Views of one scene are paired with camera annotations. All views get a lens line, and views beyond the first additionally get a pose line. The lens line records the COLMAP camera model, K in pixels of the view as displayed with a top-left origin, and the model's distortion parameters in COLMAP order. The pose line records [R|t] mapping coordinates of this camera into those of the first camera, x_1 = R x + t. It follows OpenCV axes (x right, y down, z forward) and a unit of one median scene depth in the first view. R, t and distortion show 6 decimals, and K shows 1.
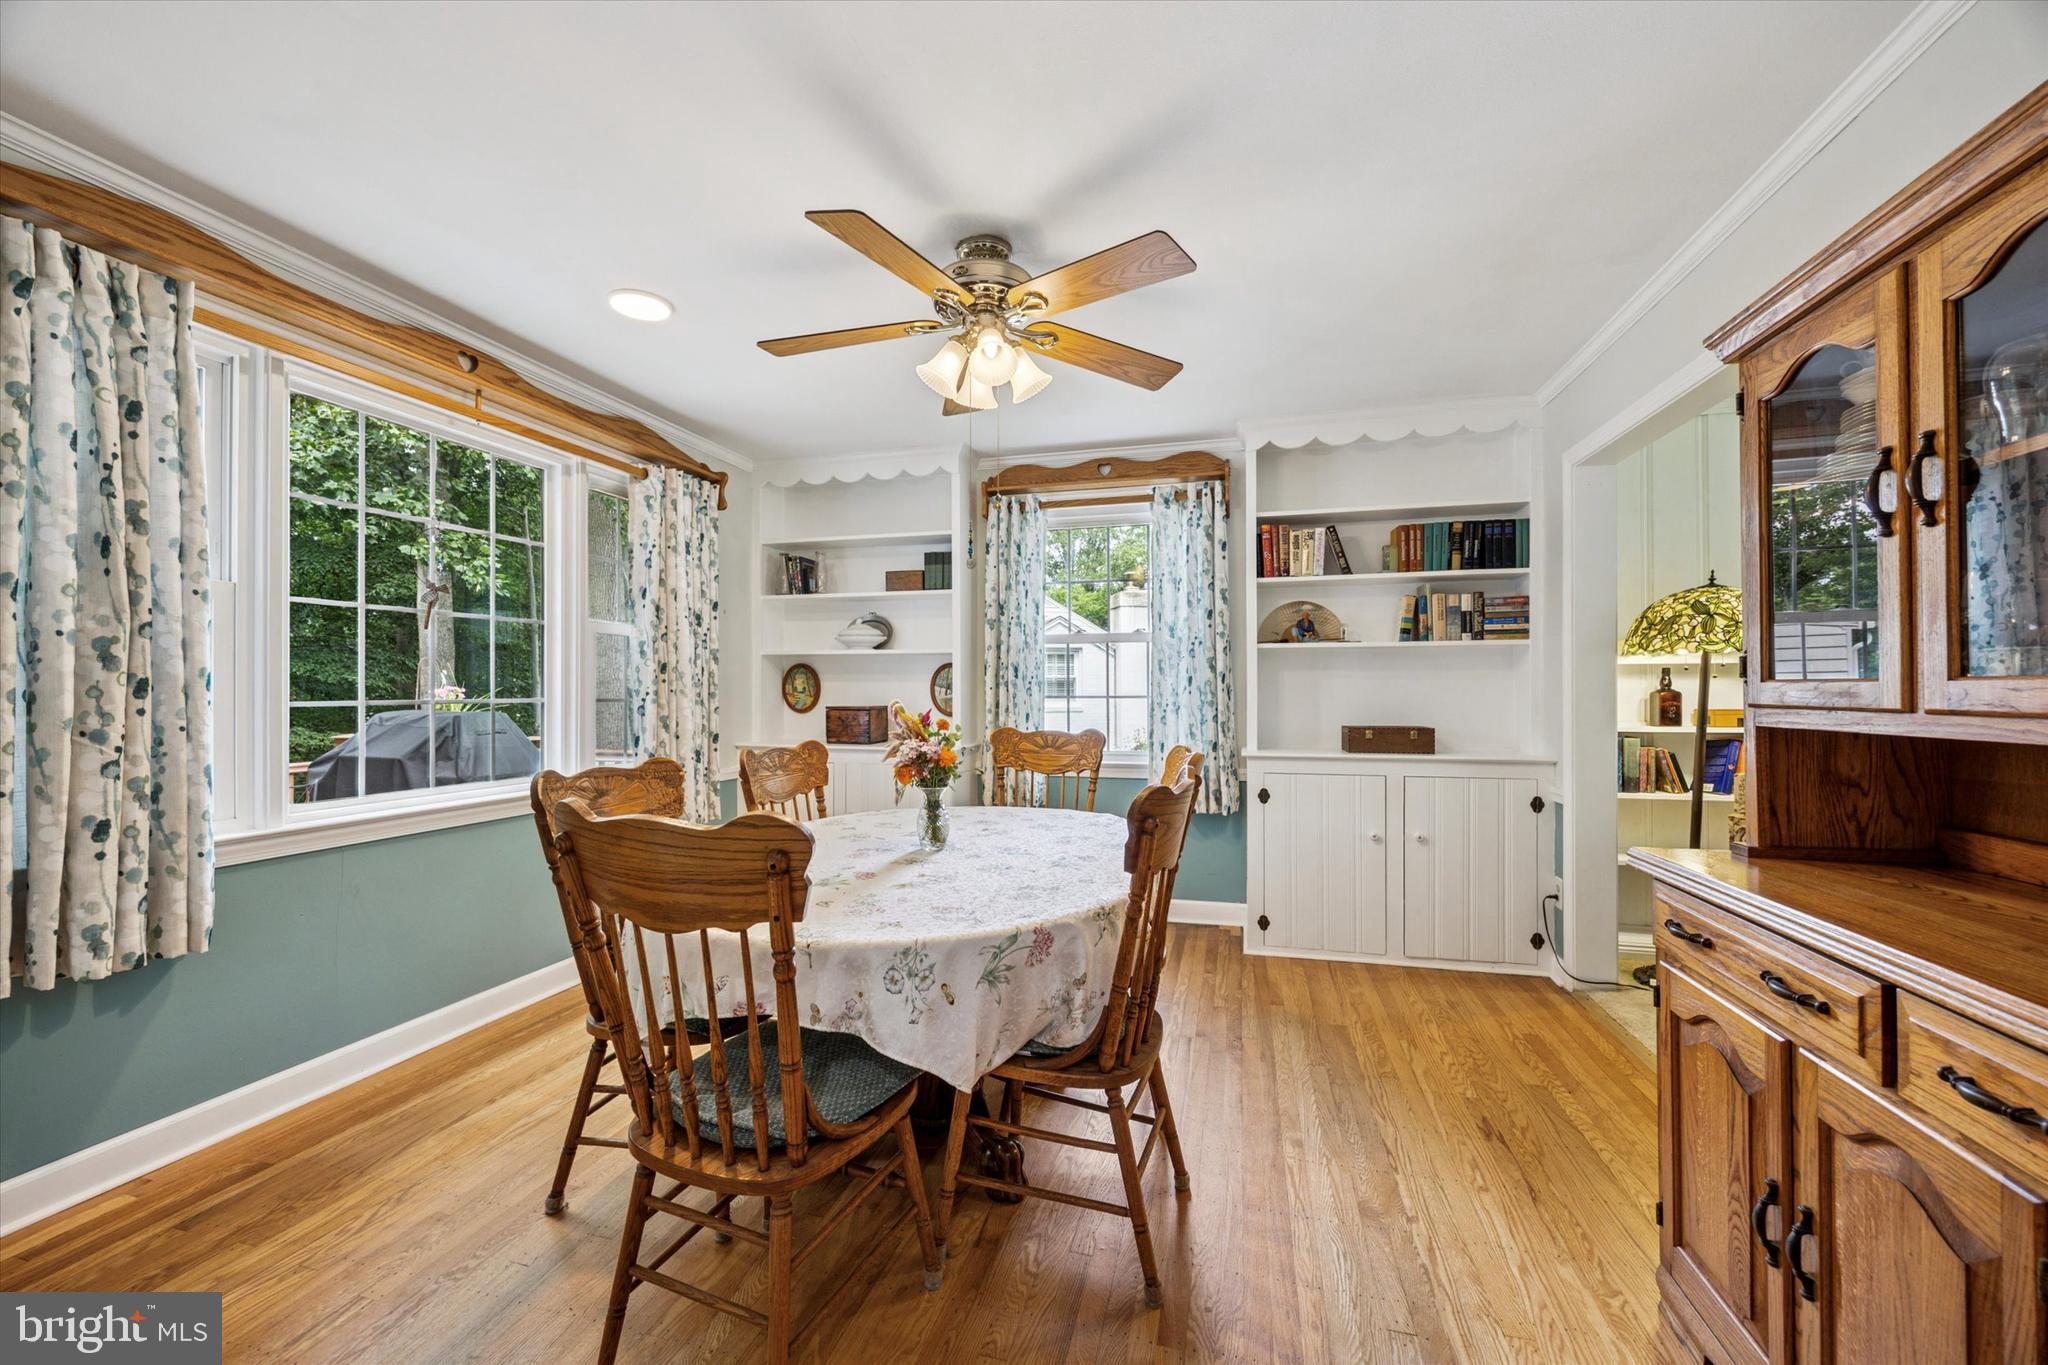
lens RADIAL K [[781.2, 0, 1029.5], [0, 781.2, 688.8], [0, 0, 1]] dist [0.000176, -0.000038]
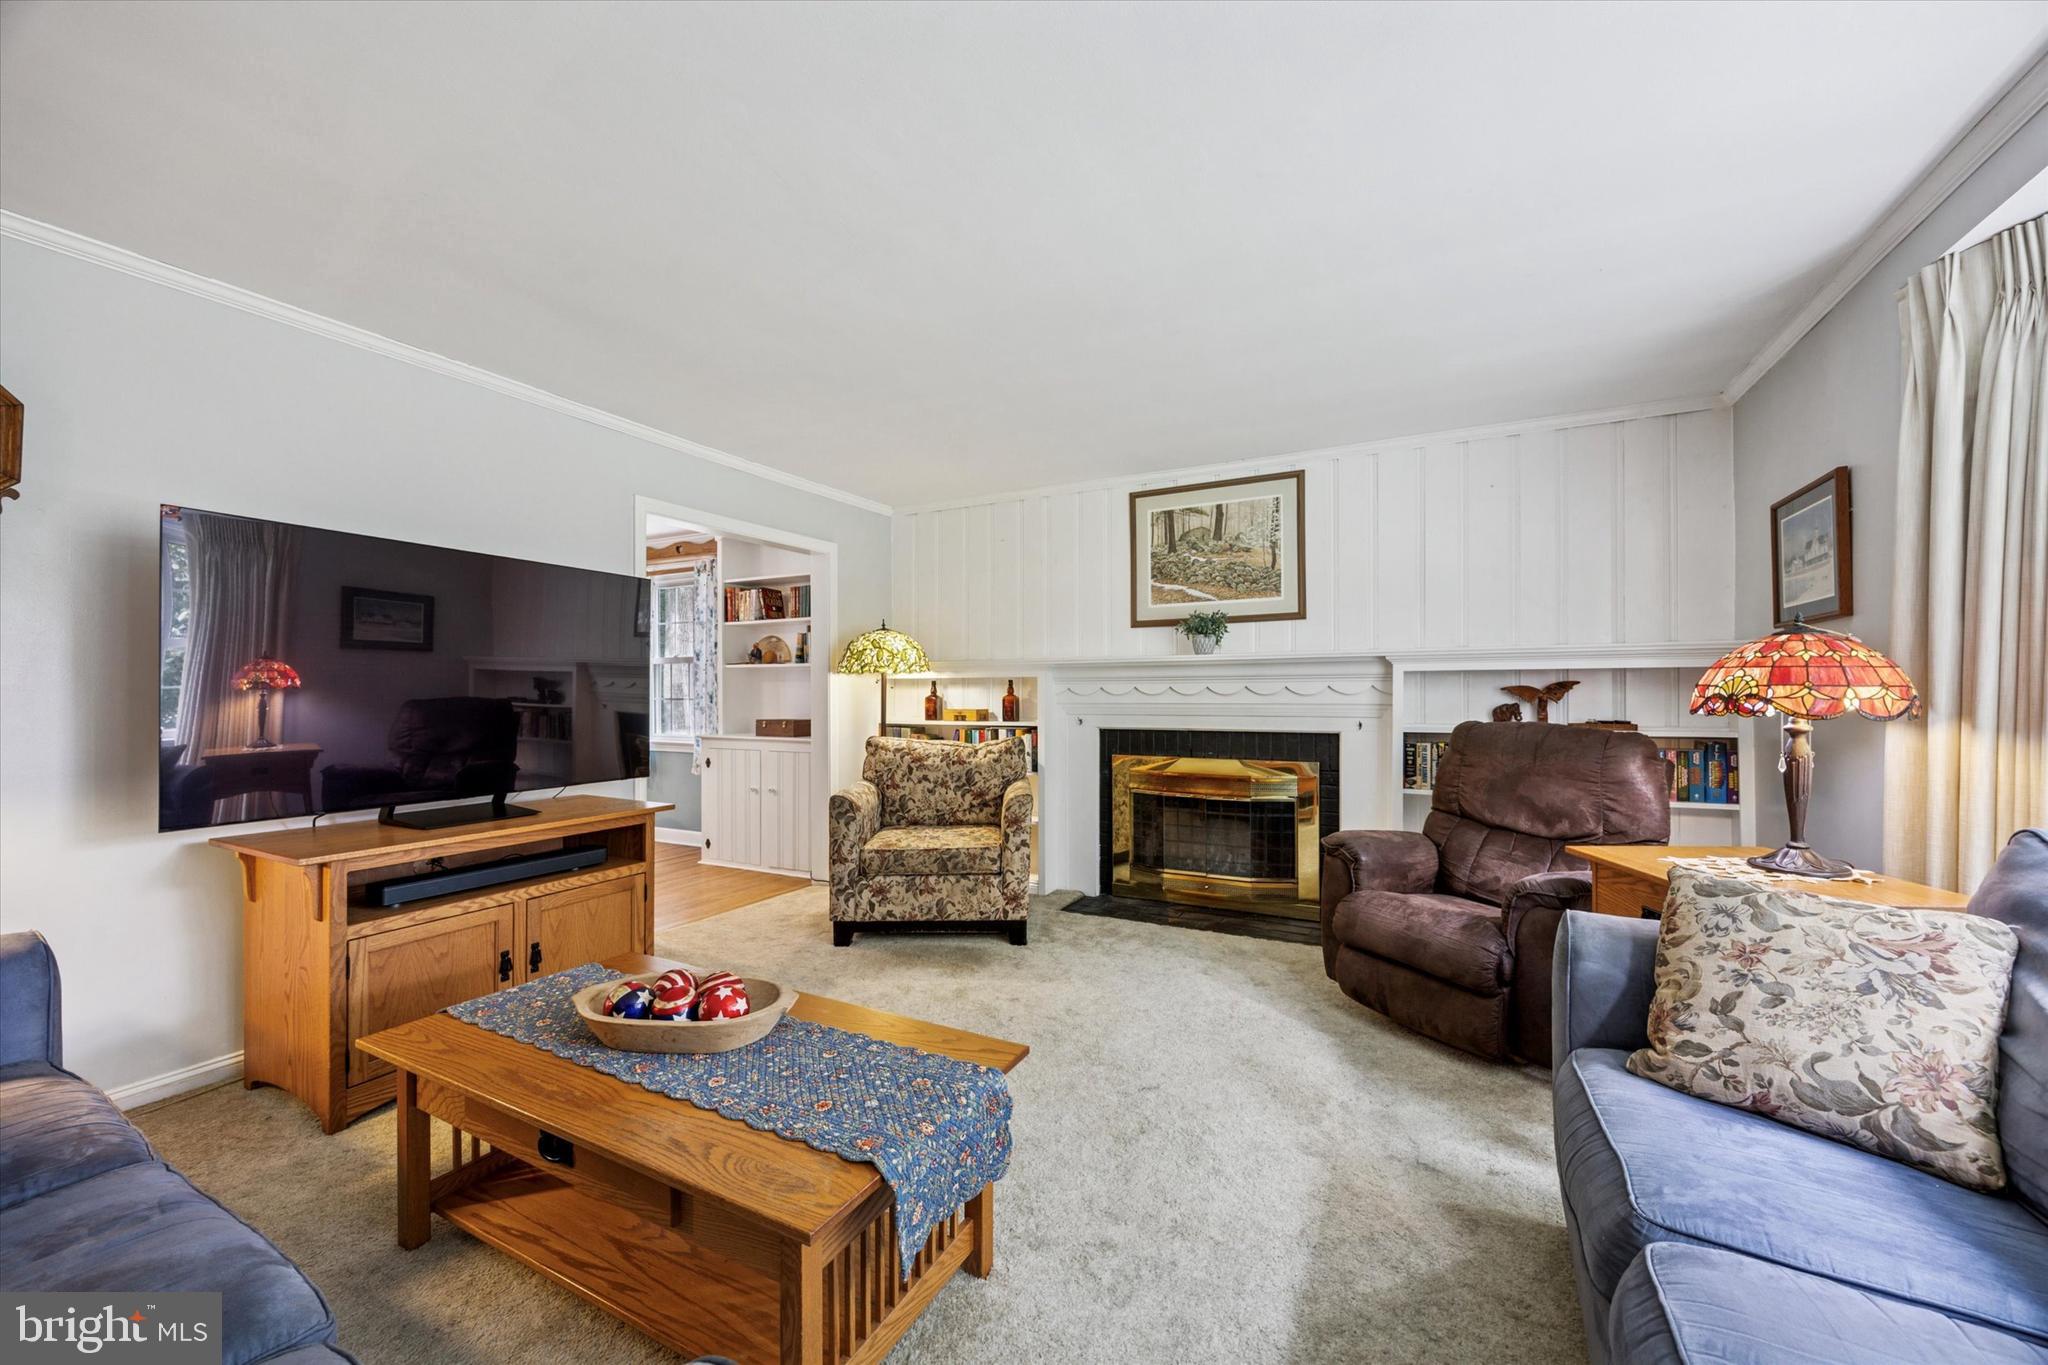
lens RADIAL K [[781.2, 0, 1029.5], [0, 781.2, 688.8], [0, 0, 1]] dist [0.000176, -0.000038]
pose [[0.975356, -0.003083, -0.220613, 1.280490], [0.002012, 0.999985, -0.005082, -0.003347], [0.220626, 0.004513, 0.975348, -0.394325]]
